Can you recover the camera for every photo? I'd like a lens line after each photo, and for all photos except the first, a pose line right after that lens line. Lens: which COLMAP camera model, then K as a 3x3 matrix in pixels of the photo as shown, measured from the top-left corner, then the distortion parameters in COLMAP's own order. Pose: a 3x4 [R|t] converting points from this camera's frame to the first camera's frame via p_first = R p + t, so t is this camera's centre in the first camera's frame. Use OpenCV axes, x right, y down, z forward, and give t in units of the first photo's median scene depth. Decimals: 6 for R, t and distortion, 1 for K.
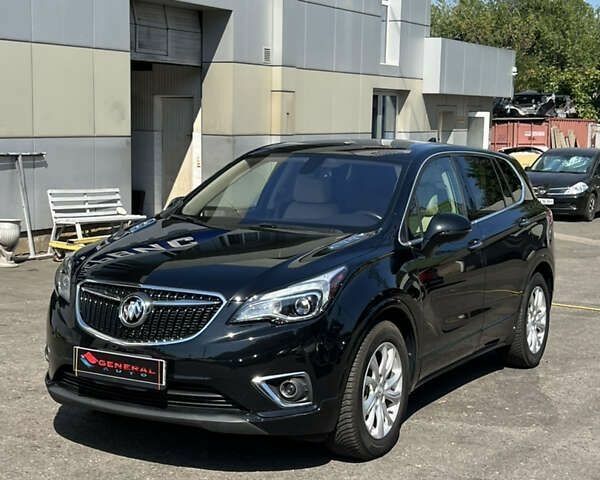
lens RADIAL K [[1088.8, 0, 300.0], [0, 1088.8, 247.9], [0, 0, 1]] dist [0.240547, -0.958129]
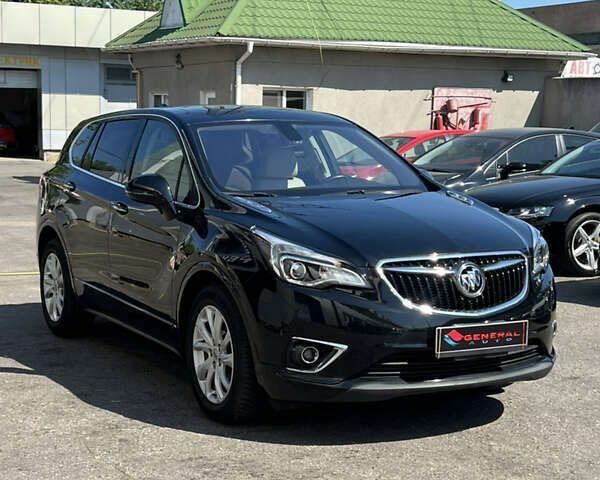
lens RADIAL K [[1088.8, 0, 300.0], [0, 1088.8, 247.9], [0, 0, 1]] dist [0.240547, -0.958129]
pose [[0.540870, -0.117530, 0.832854, -0.238052], [0.093025, 0.992473, 0.079643, -0.014474], [-0.835946, 0.034400, 0.547732, 0.134078]]
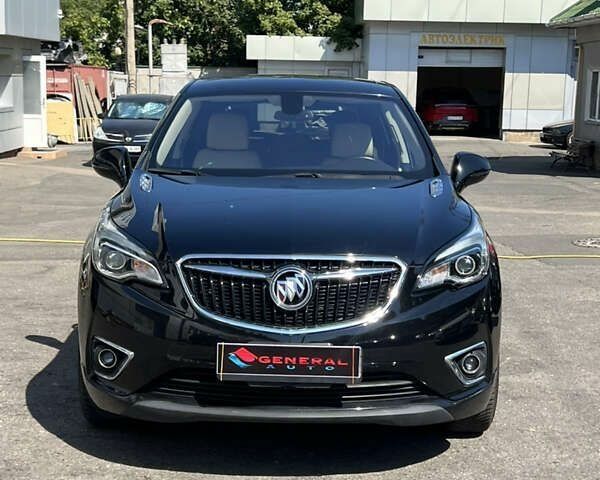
lens RADIAL K [[1088.8, 0, 300.0], [0, 1088.8, 247.9], [0, 0, 1]] dist [0.240547, -0.958129]
pose [[0.876438, -0.077036, 0.475312, -0.116880], [0.055603, 0.996707, 0.059014, -0.003948], [-0.478293, -0.025293, 0.877836, 0.071480]]
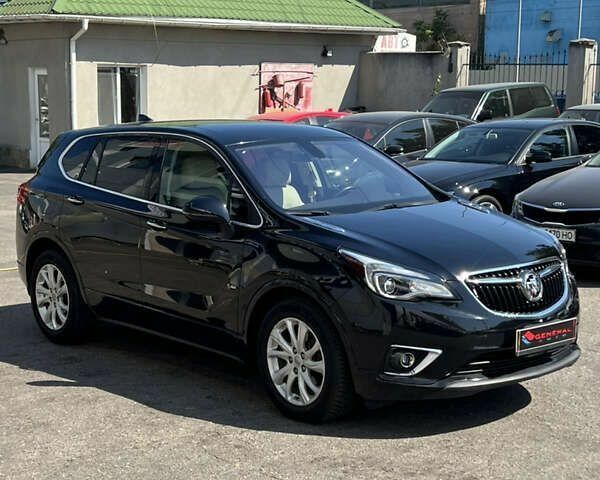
lens RADIAL K [[1088.8, 0, 300.0], [0, 1088.8, 247.9], [0, 0, 1]] dist [0.240547, -0.958129]
pose [[0.344333, -0.168878, 0.923534, -0.291574], [0.109826, 0.984181, 0.139020, -0.038036], [-0.932402, 0.053559, 0.357433, 0.185253]]
